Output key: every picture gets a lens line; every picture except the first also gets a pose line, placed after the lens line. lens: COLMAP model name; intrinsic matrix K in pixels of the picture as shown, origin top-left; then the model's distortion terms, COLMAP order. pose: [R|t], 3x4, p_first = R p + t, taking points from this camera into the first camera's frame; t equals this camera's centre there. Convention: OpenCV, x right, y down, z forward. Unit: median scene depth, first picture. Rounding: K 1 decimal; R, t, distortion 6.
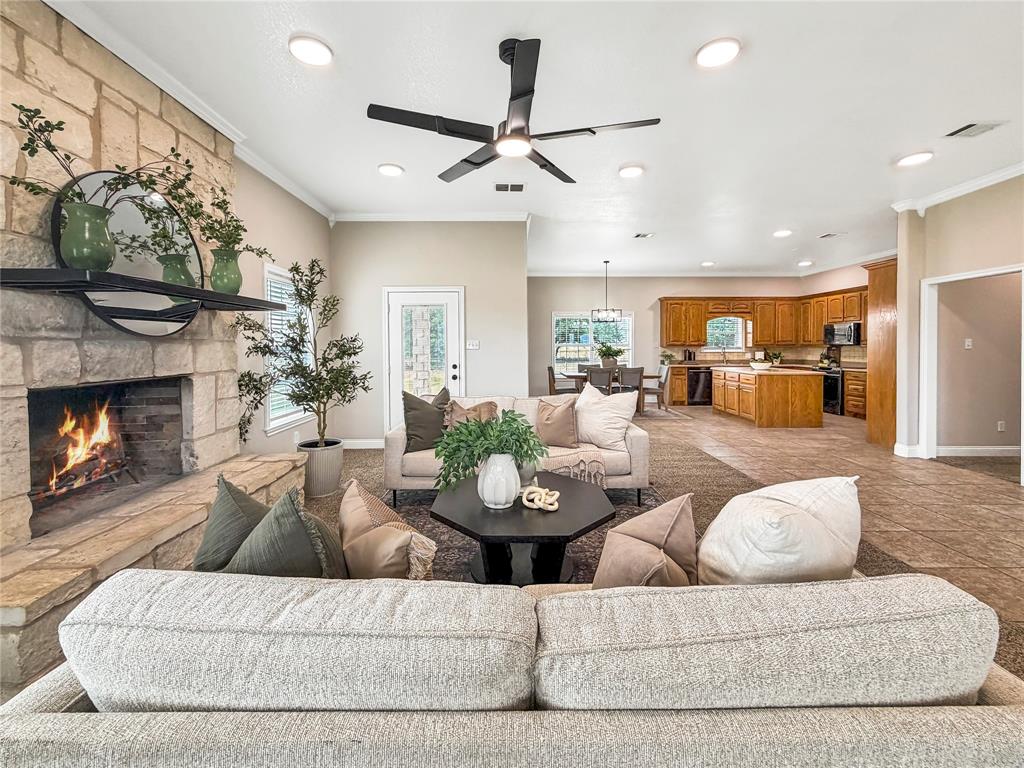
lens RADIAL K [[422.6, 0, 510.1], [0, 422.6, 350.7], [0, 0, 1]] dist [-0.001104, 0.000078]
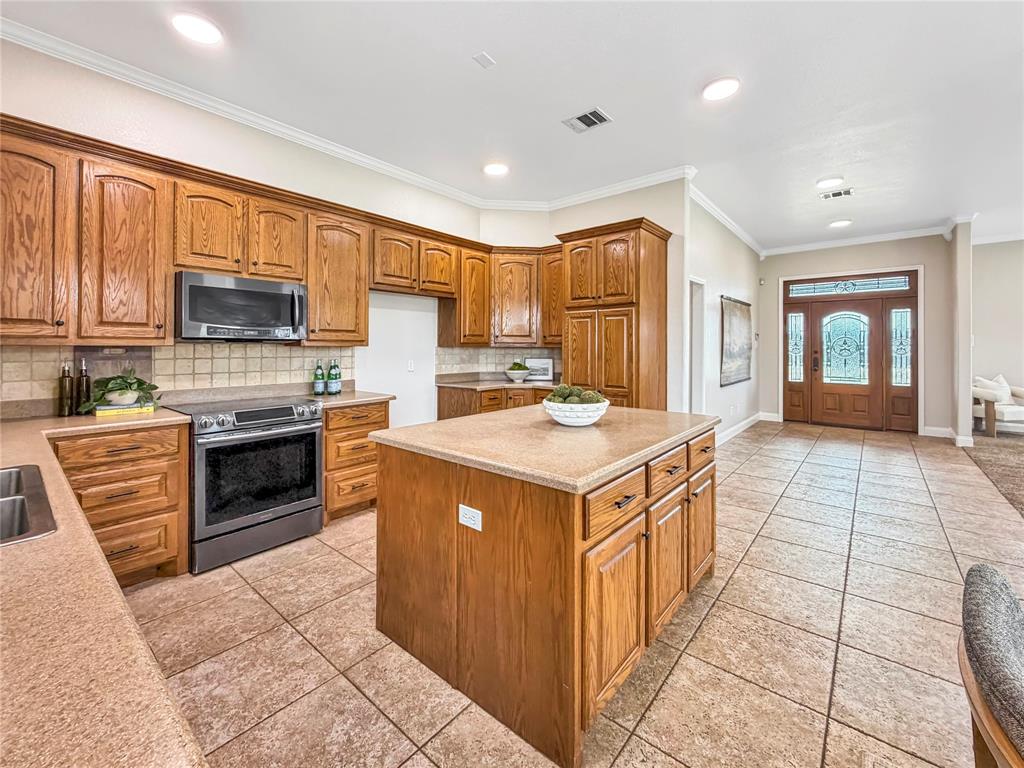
lens RADIAL K [[422.6, 0, 511.3], [0, 422.6, 345.4], [0, 0, 1]] dist [-0.001104, 0.000078]
pose [[-0.759509, 0.004735, 0.650479, 0.376461], [0.010328, 0.999935, 0.004779, -0.008524], [-0.650414, 0.010348, -0.759509, 1.068020]]
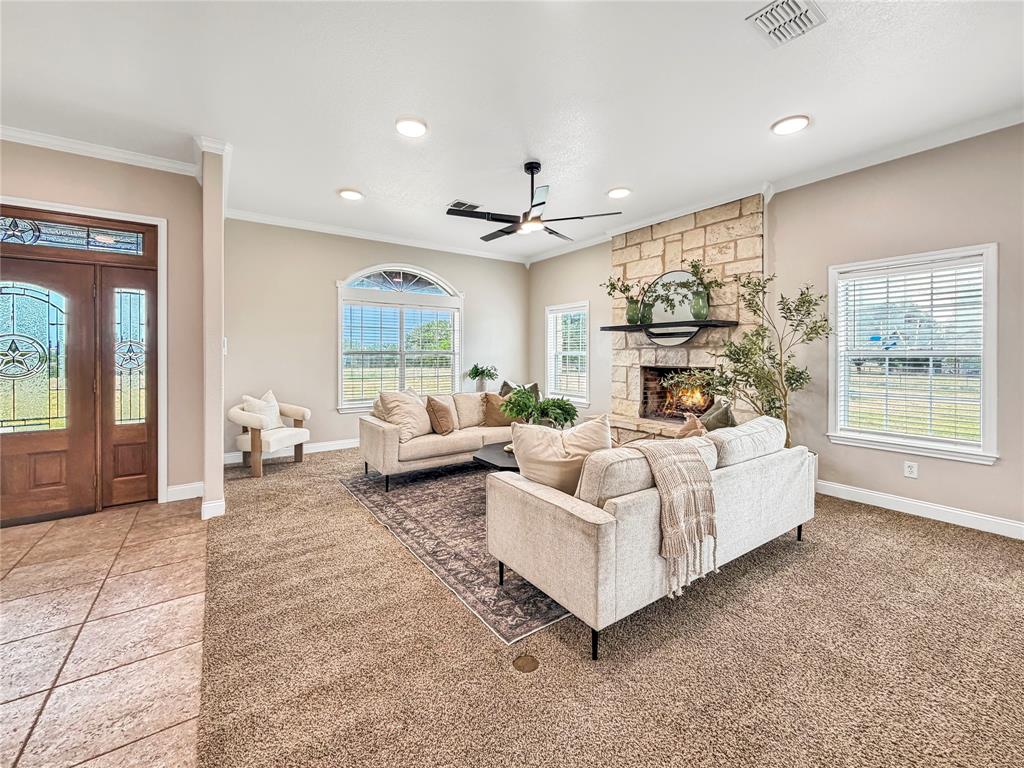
lens RADIAL K [[422.6, 0, 516.8], [0, 422.6, 353.9], [0, 0, 1]] dist [-0.001104, 0.000078]
pose [[-0.812290, 0.001935, -0.583251, 0.269987], [-0.006596, 0.999900, 0.012503, -0.004565], [0.583217, 0.014003, -0.812196, 0.622055]]
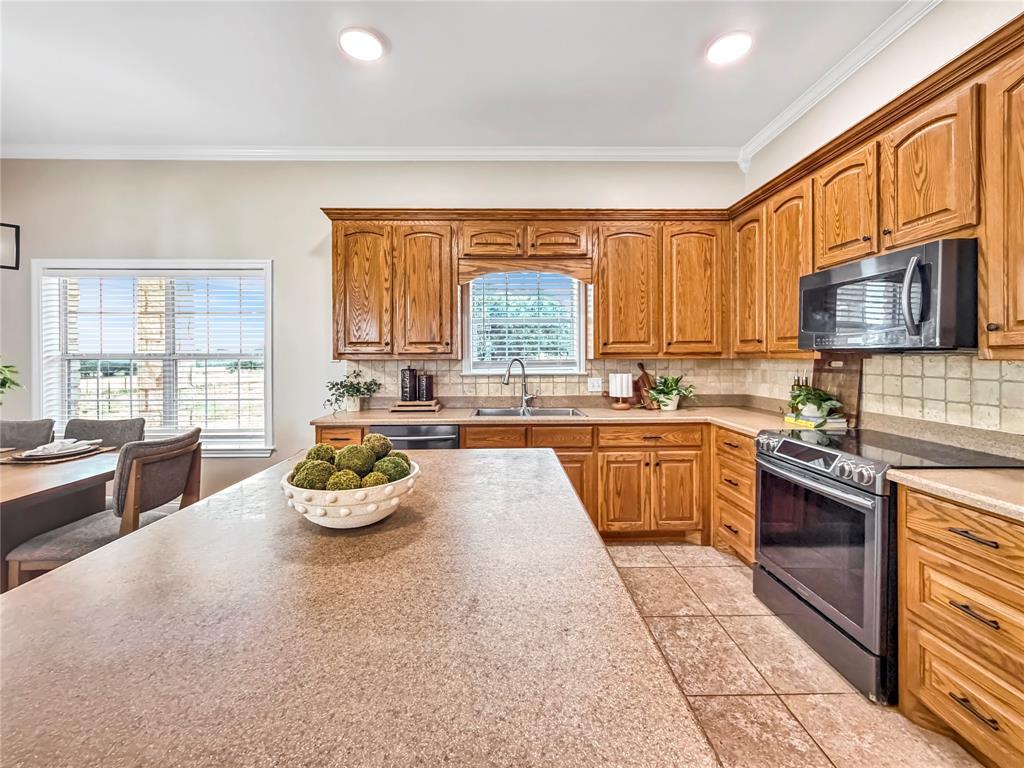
lens RADIAL K [[422.6, 0, 508.4], [0, 422.6, 359.4], [0, 0, 1]] dist [-0.001104, 0.000078]
pose [[0.999950, -0.003896, 0.009229, 0.552412], [0.003953, 0.999974, -0.006083, -0.008103], [-0.009205, 0.006119, 0.999939, 0.730507]]
